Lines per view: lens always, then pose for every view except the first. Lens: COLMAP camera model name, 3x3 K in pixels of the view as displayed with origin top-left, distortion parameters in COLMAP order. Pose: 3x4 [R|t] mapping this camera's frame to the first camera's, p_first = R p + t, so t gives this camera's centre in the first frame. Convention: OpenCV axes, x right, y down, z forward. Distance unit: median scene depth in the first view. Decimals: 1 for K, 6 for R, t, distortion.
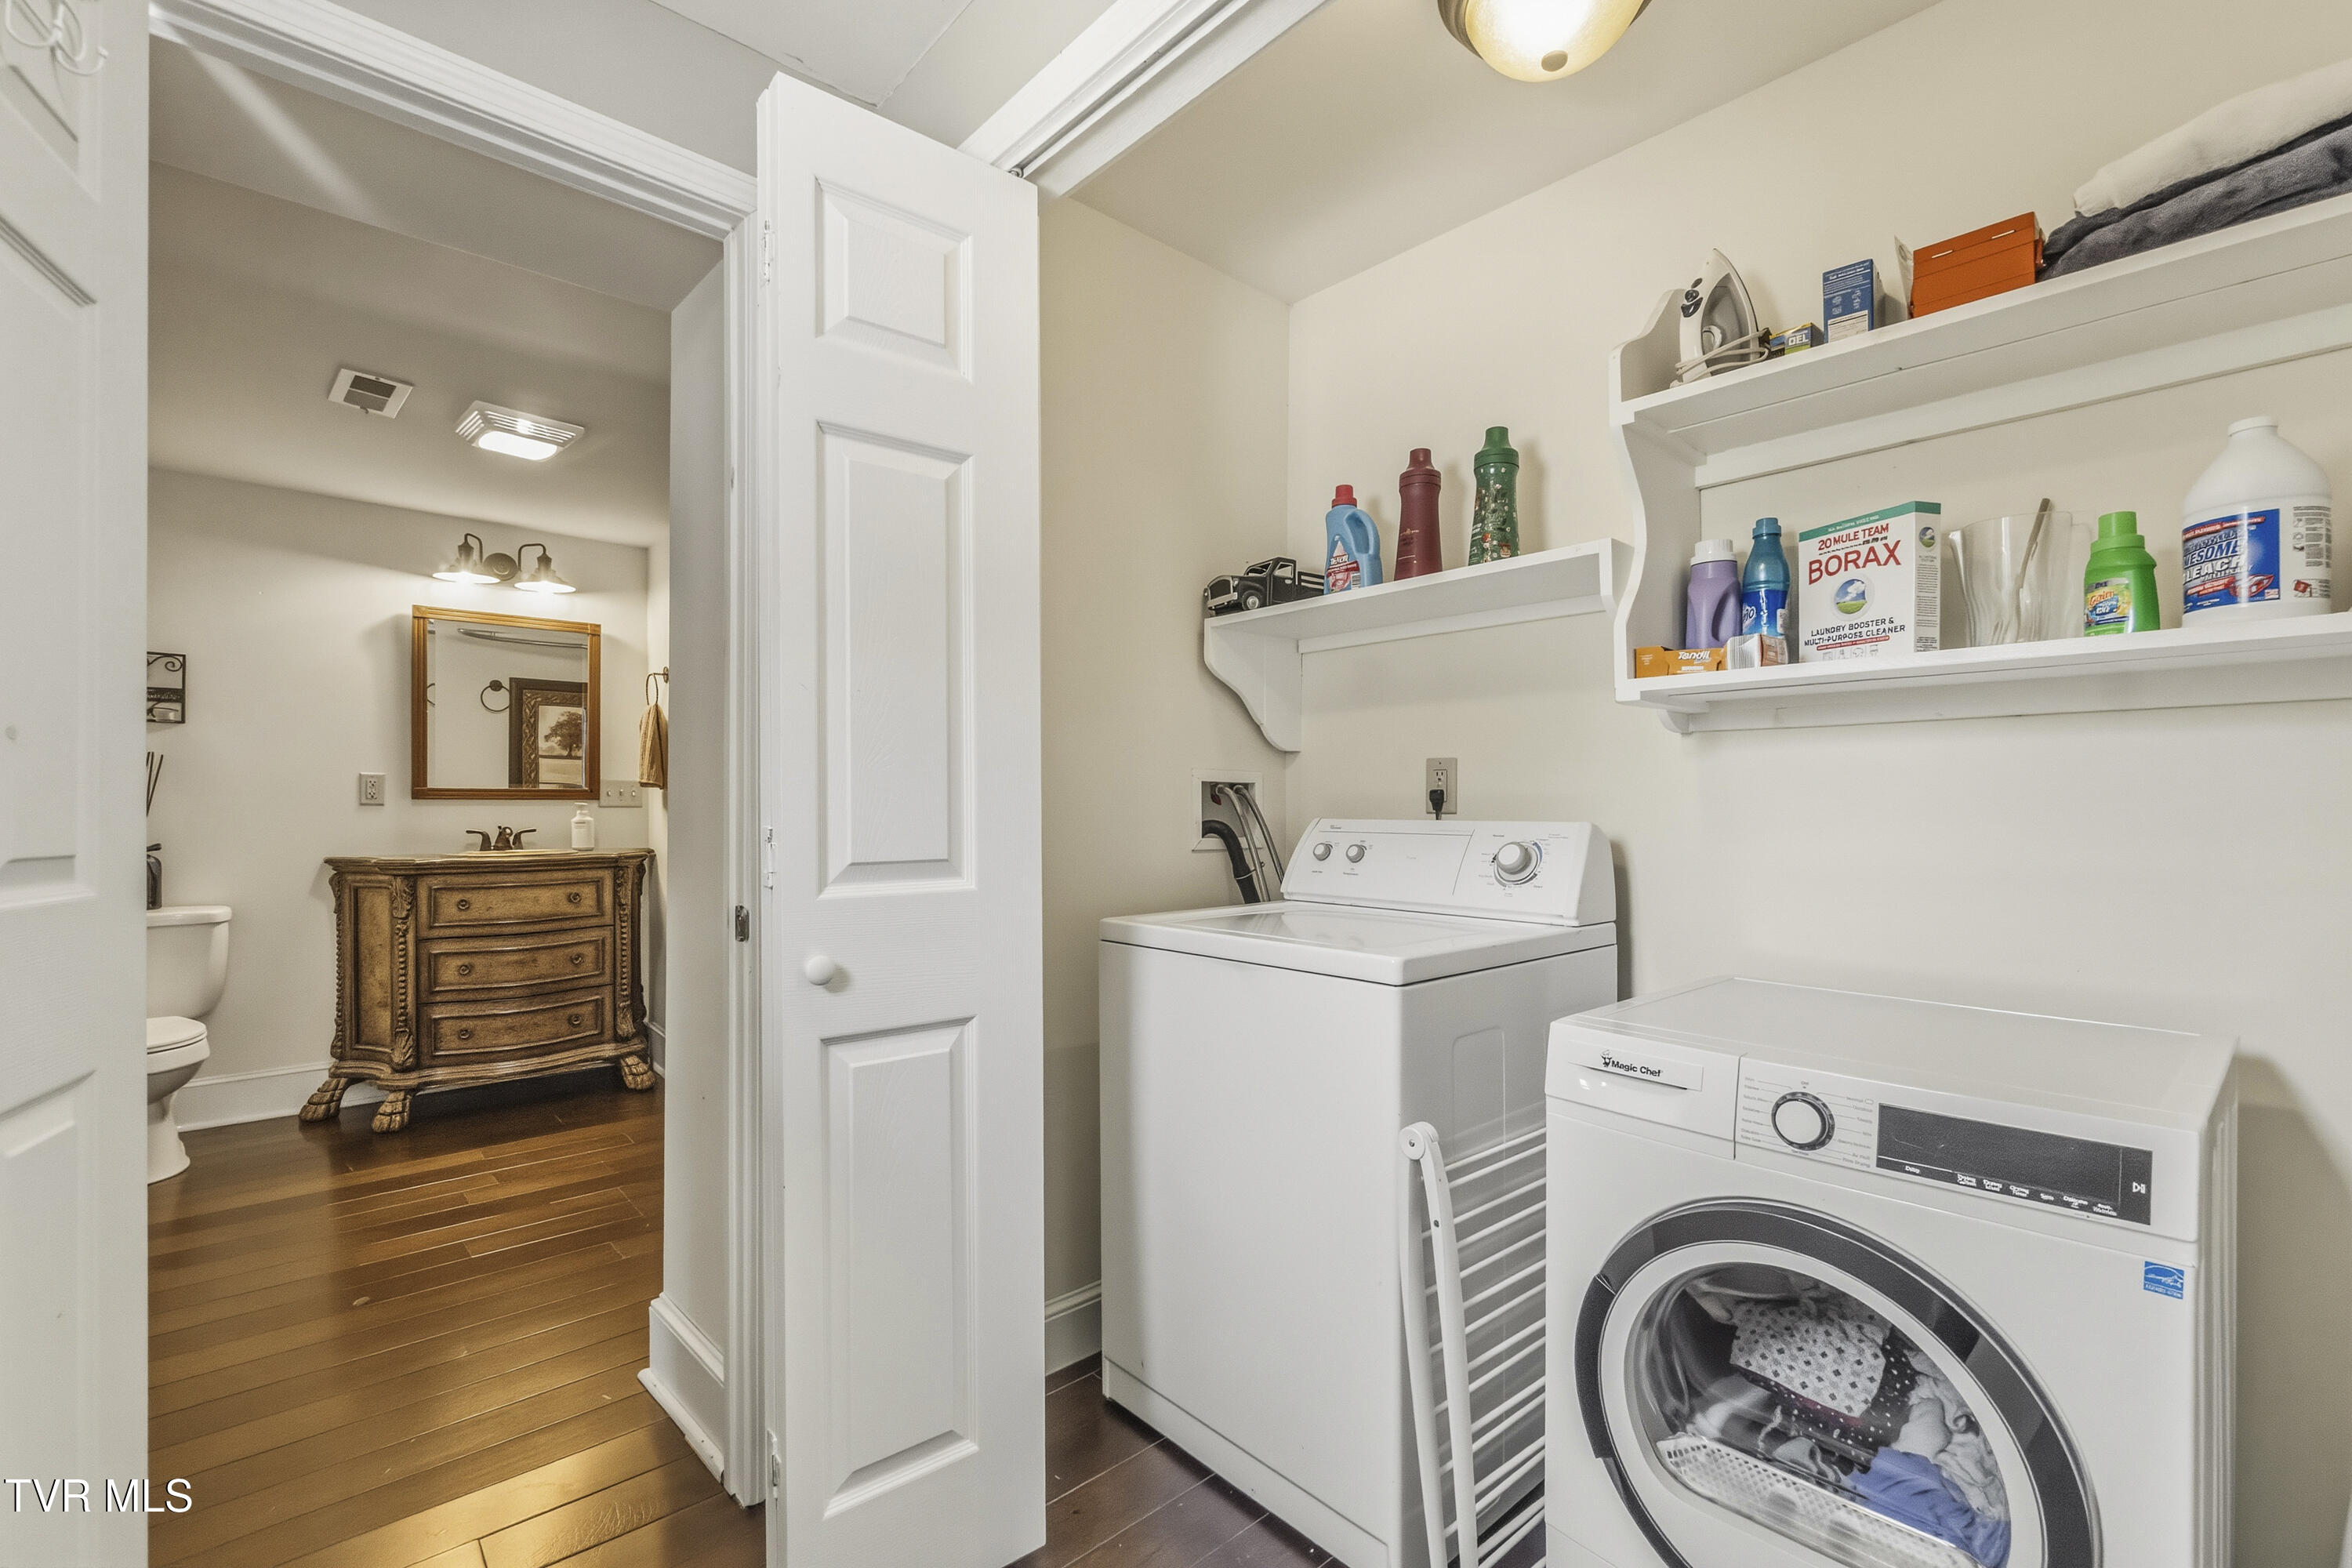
lens RADIAL K [[1026.5, 0, 1180.6], [0, 1026.5, 794.1], [0, 0, 1]] dist [-0.001305, -0.000267]
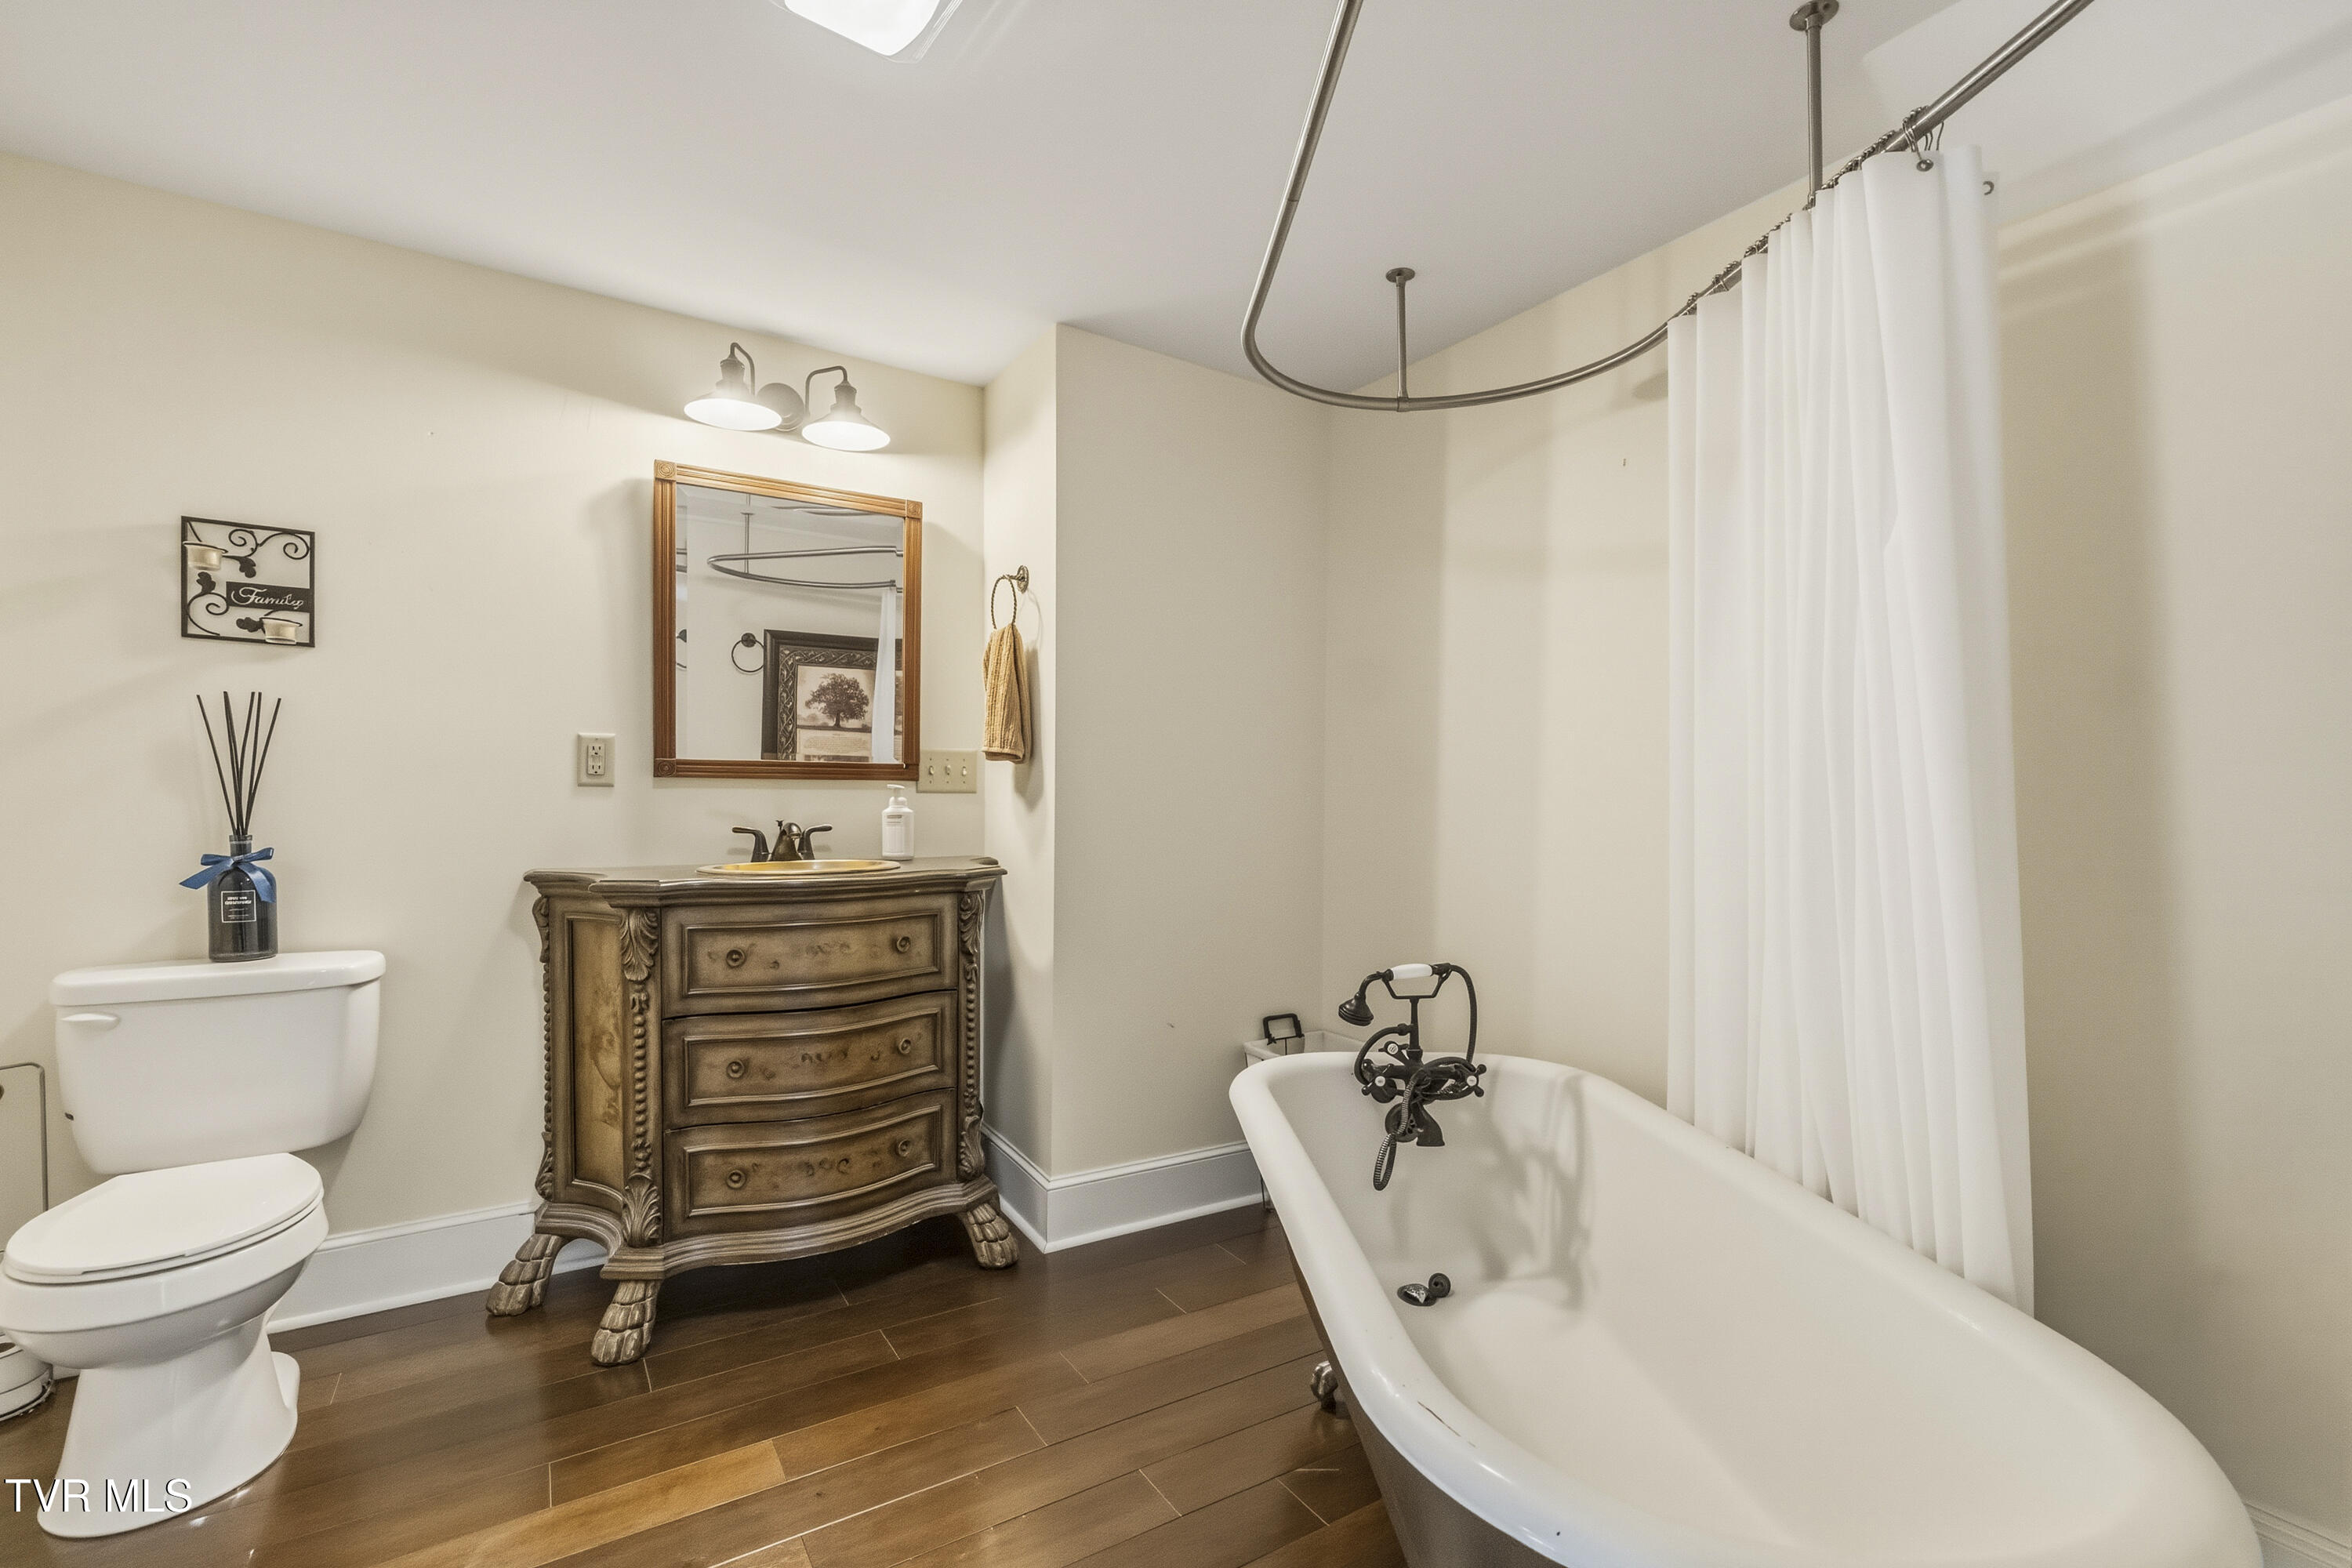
lens RADIAL K [[1048.6, 0, 1178.4], [0, 1048.6, 800.7], [0, 0, 1]] dist [0.000673, -0.000717]
pose [[0.984330, 0.008100, -0.176151, -0.319862], [-0.005484, 0.999867, 0.015332, 0.007649], [0.176252, -0.014126, 0.984244, 0.424178]]
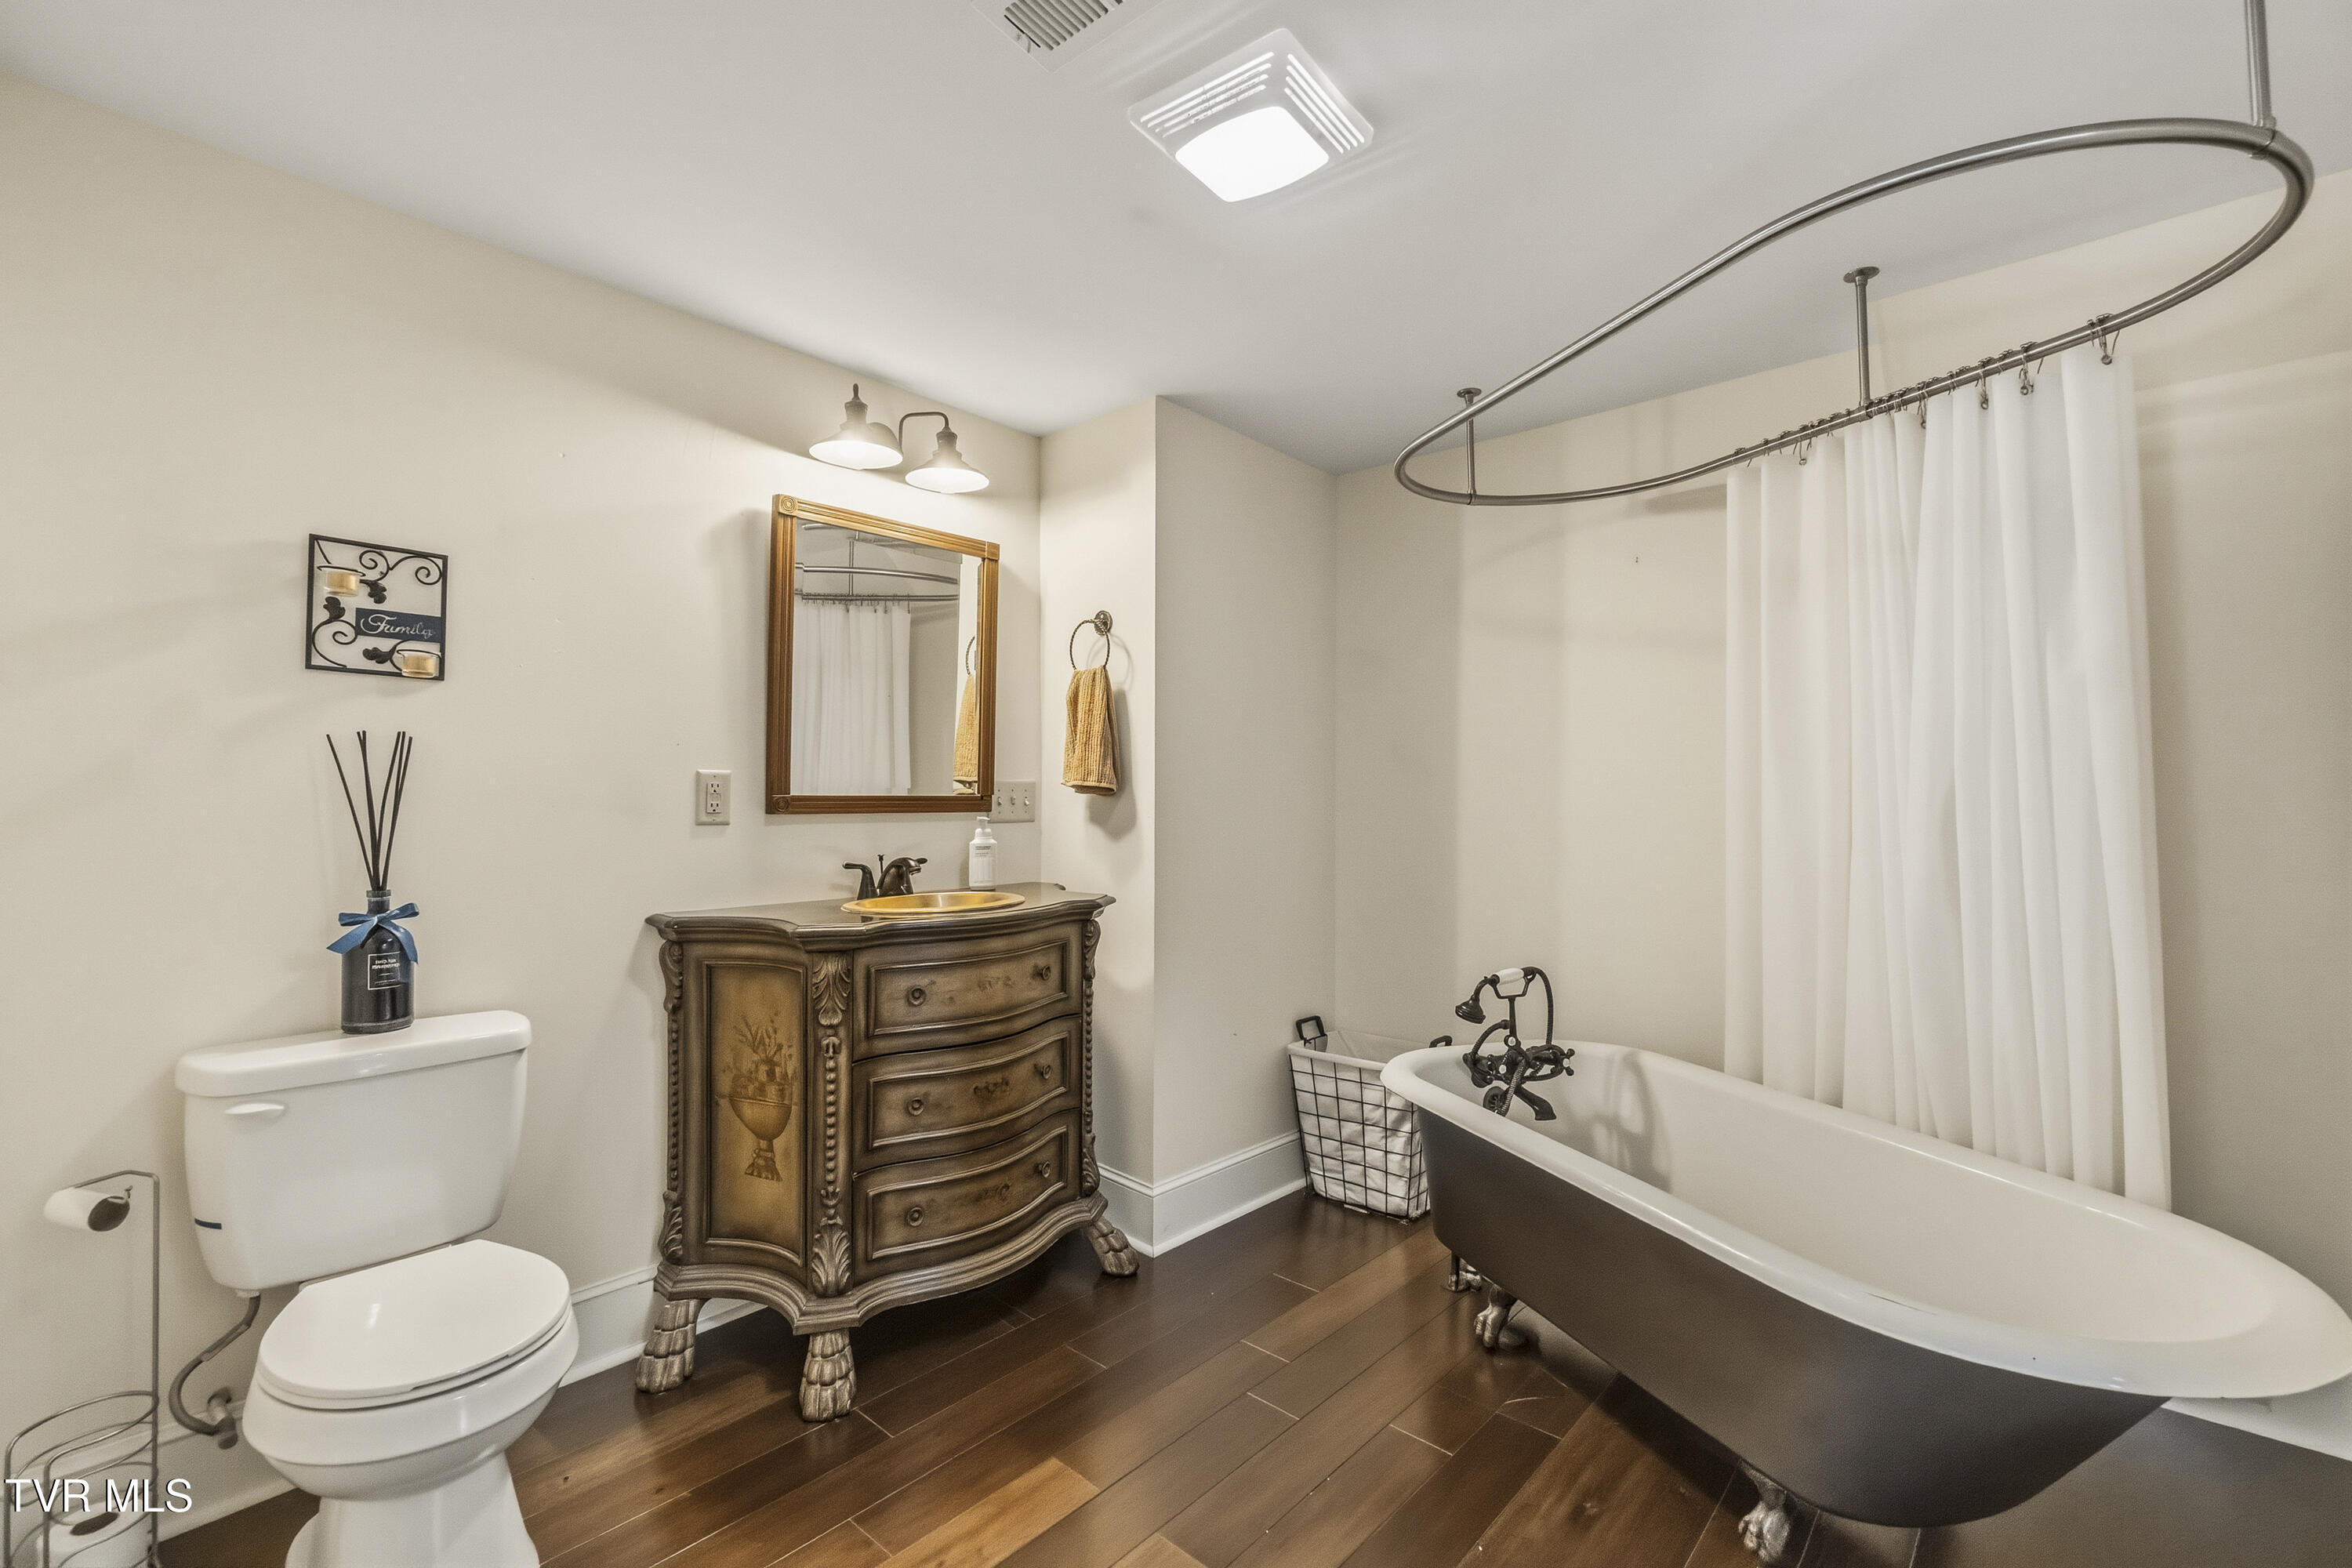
lens RADIAL K [[1029.9, 0, 1180.8], [0, 1029.9, 770.7], [0, 0, 1]] dist [-0.001670, -0.000177]
pose [[0.995135, 0.004975, 0.098398, -0.555696], [-0.003556, 0.999887, -0.014589, -0.012395], [-0.098460, 0.014168, 0.995040, 0.362997]]
